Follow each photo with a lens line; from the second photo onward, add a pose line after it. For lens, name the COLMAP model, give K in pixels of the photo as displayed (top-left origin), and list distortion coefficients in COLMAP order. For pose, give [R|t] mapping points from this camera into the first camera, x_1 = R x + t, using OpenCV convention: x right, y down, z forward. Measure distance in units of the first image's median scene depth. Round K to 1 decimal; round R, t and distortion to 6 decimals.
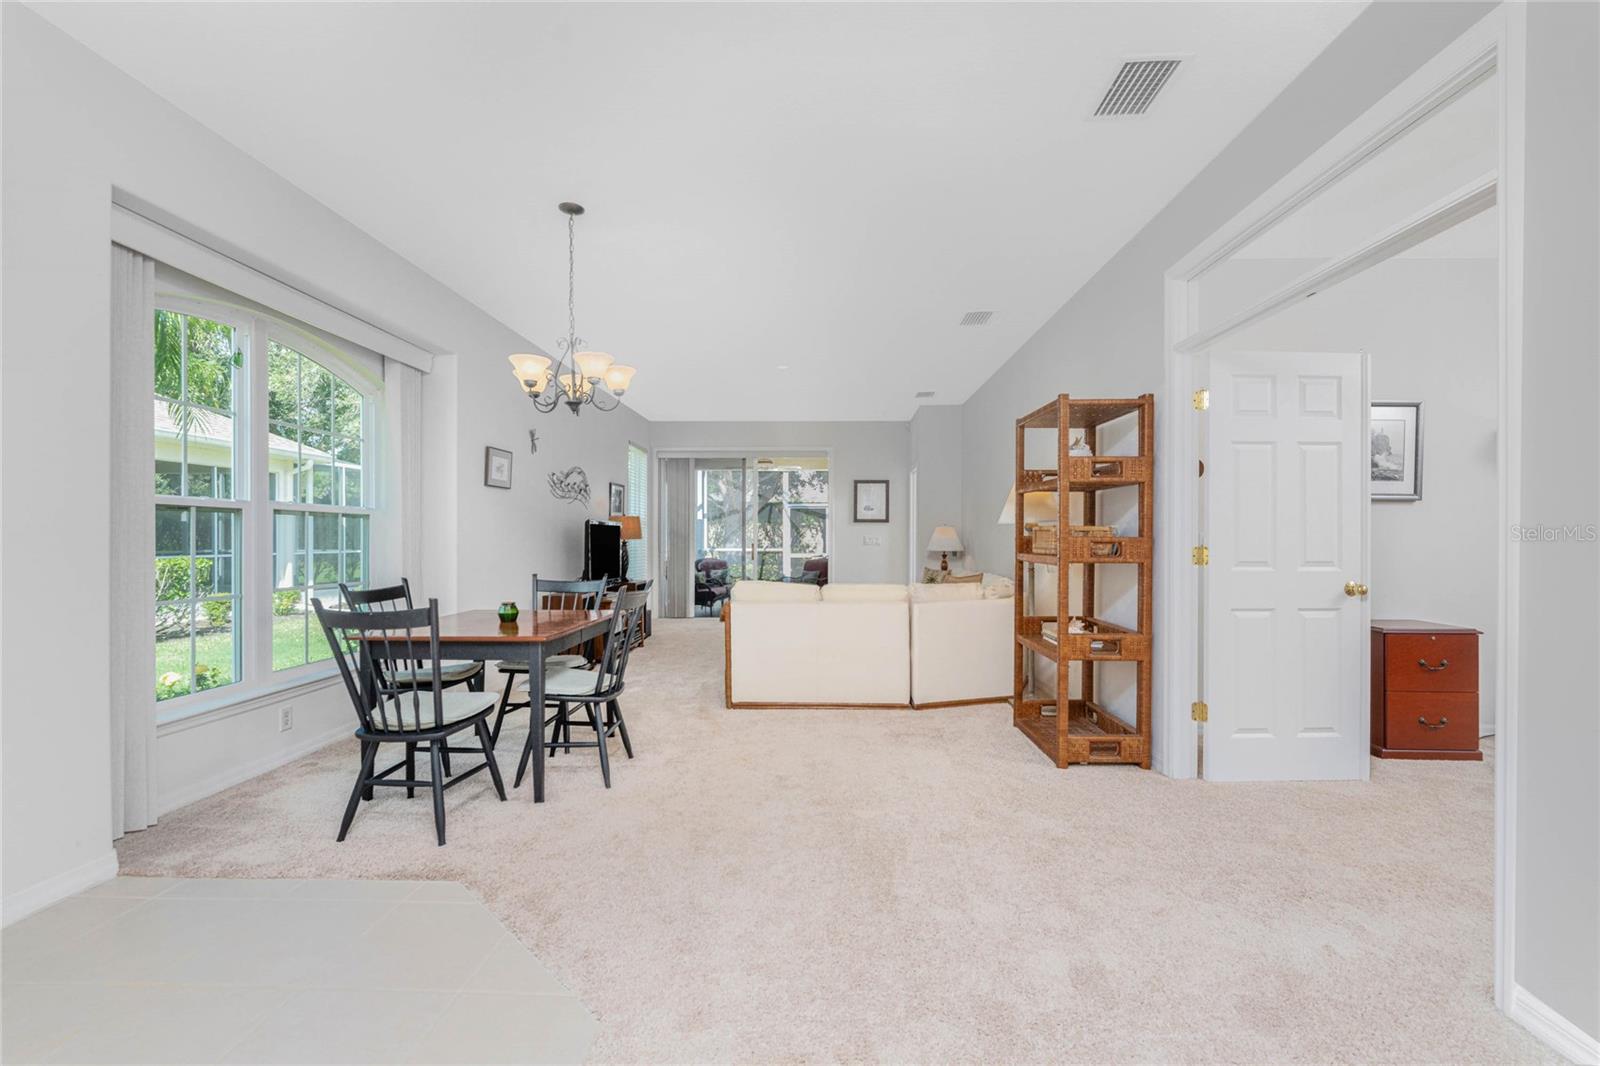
lens RADIAL K [[691.4, 0, 812.0], [0, 691.4, 539.4], [0, 0, 1]] dist [0.001009, 0.000014]
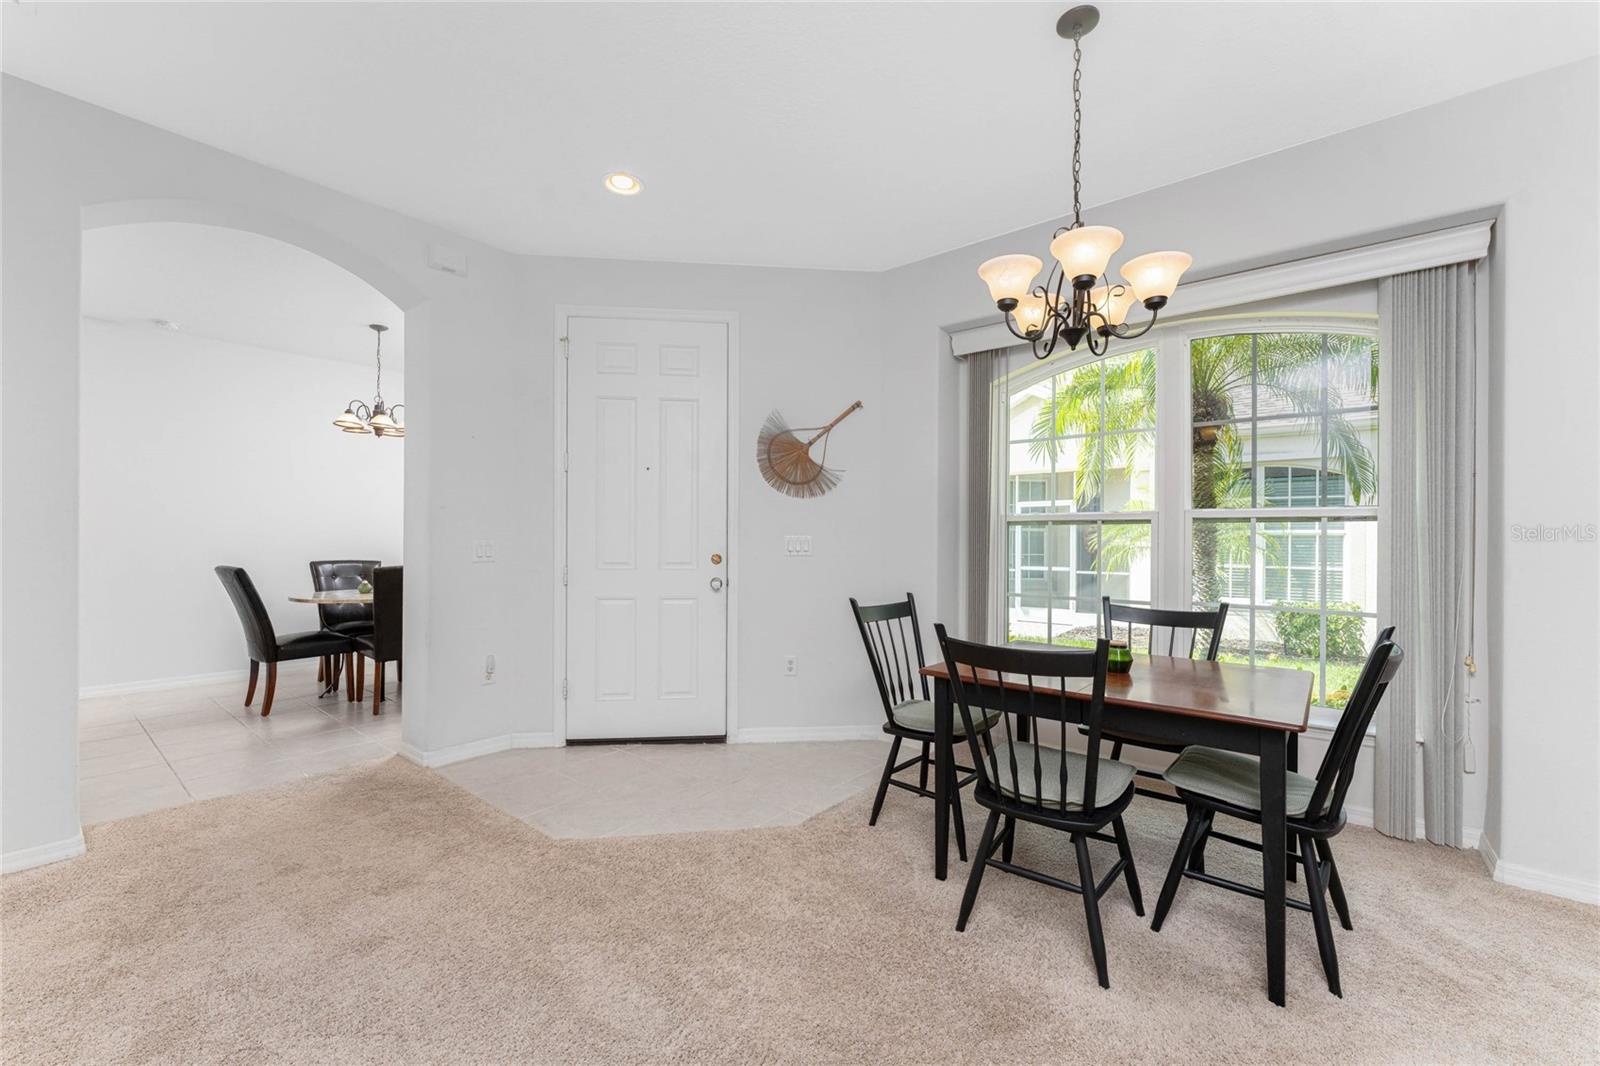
lens RADIAL K [[646.1, 0, 798.6], [0, 646.1, 539.3], [0, 0, 1]] dist [-0.000078, -0.000833]
pose [[-0.619480, -0.006863, -0.784982, 0.201417], [-0.009094, 0.999957, -0.001566, -0.005982], [0.784960, 0.006168, -0.619516, 0.889973]]
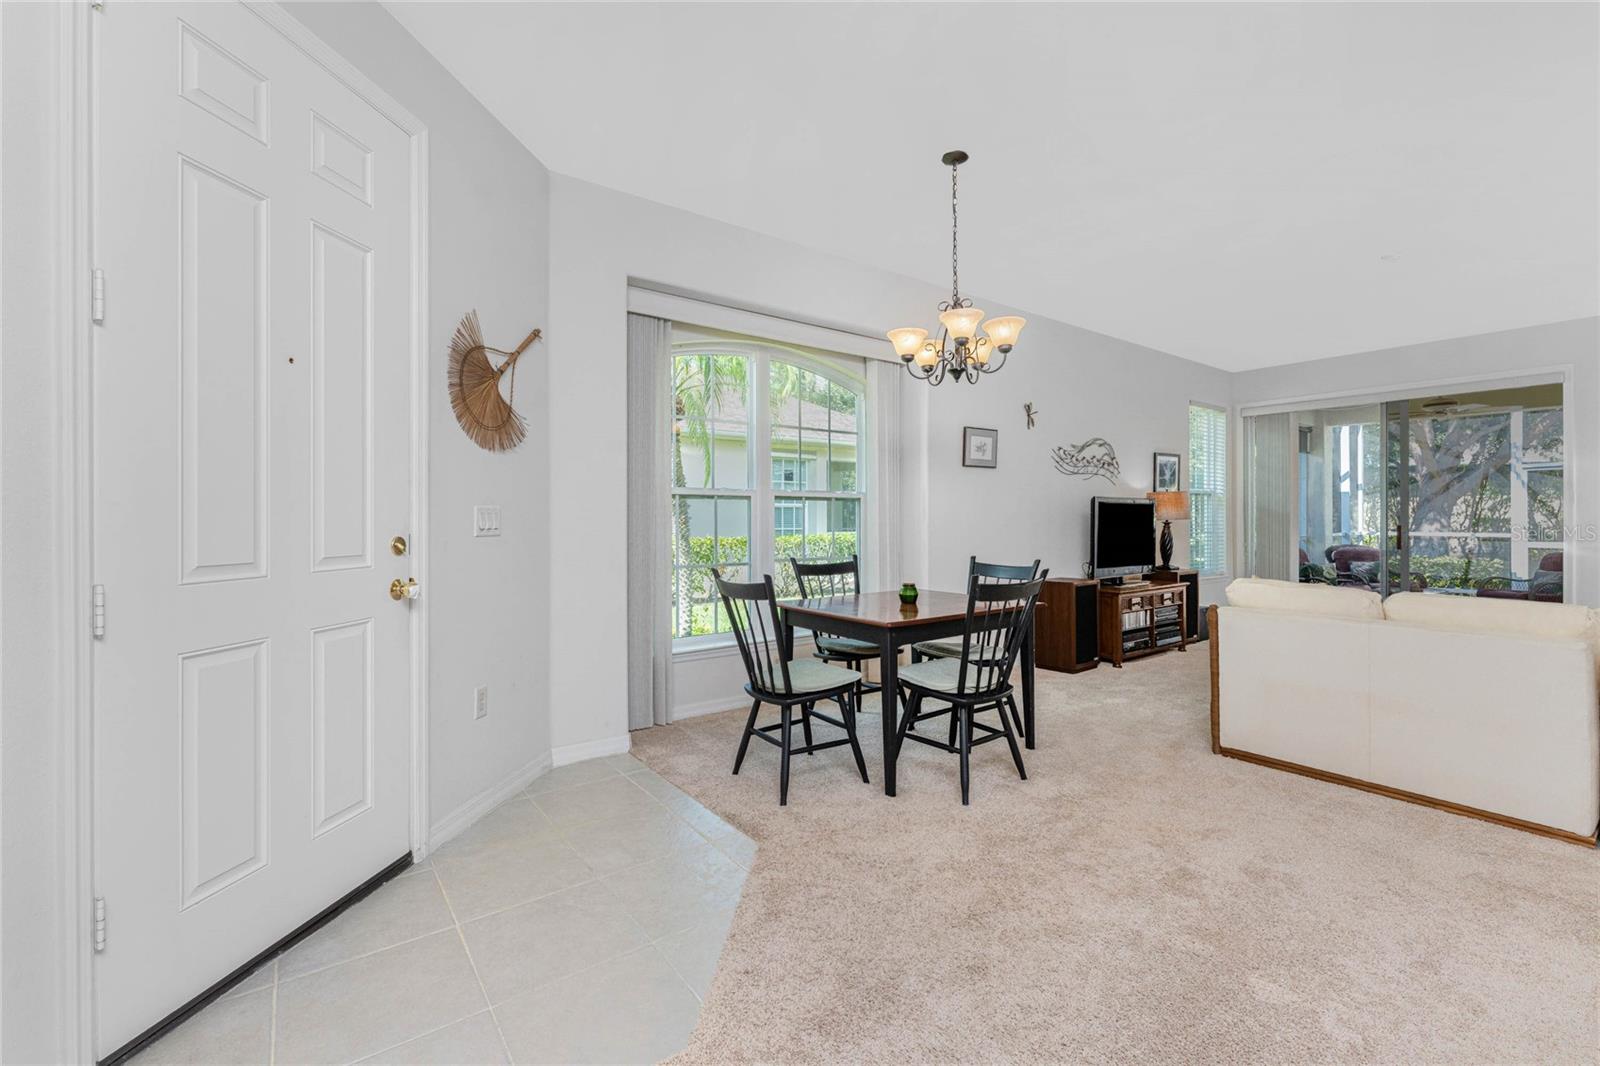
lens RADIAL K [[691.4, 0, 783.6], [0, 691.4, 517.4], [0, 0, 1]] dist [0.001009, 0.000014]
pose [[0.611817, -0.001649, -0.790998, 0.180822], [-0.000091, 0.999998, -0.002155, -0.000823], [0.791000, 0.001390, 0.611815, 0.199295]]
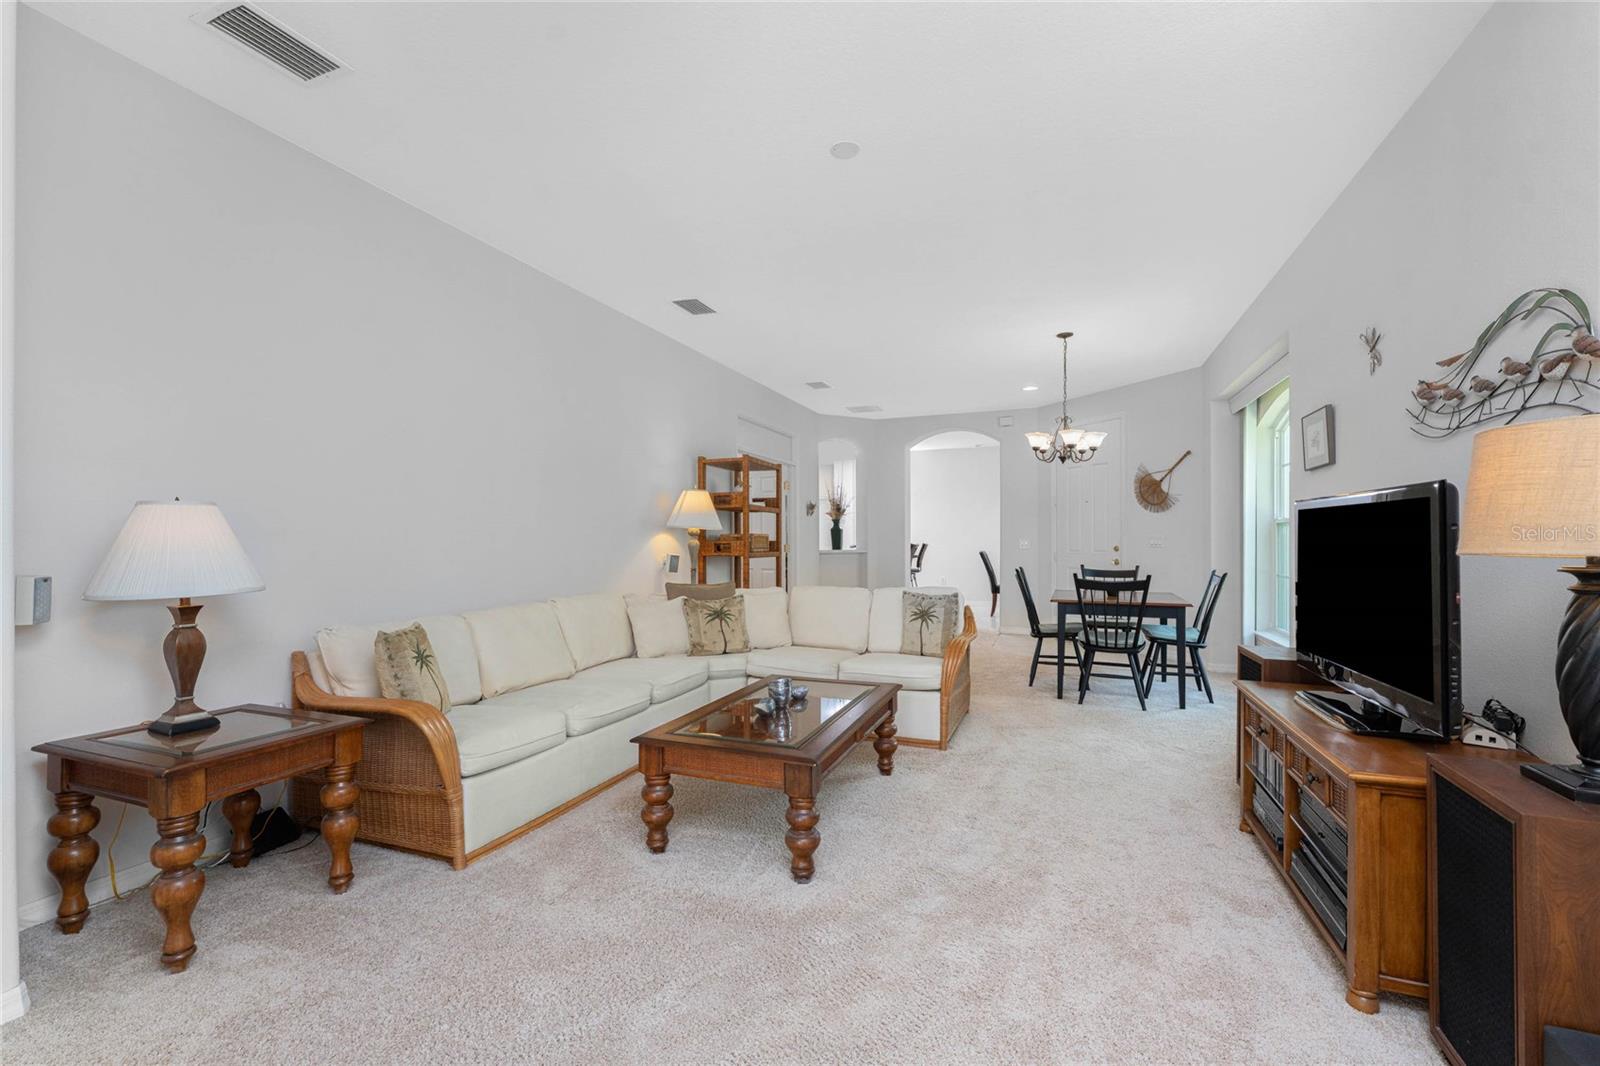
lens RADIAL K [[691.4, 0, 810.5], [0, 691.4, 544.8], [0, 0, 1]] dist [0.001009, 0.000014]
pose [[-0.945961, -0.002658, 0.324268, -0.233799], [0.001307, 0.999927, 0.012010, -0.009943], [-0.324277, 0.011785, -0.945889, 2.067276]]
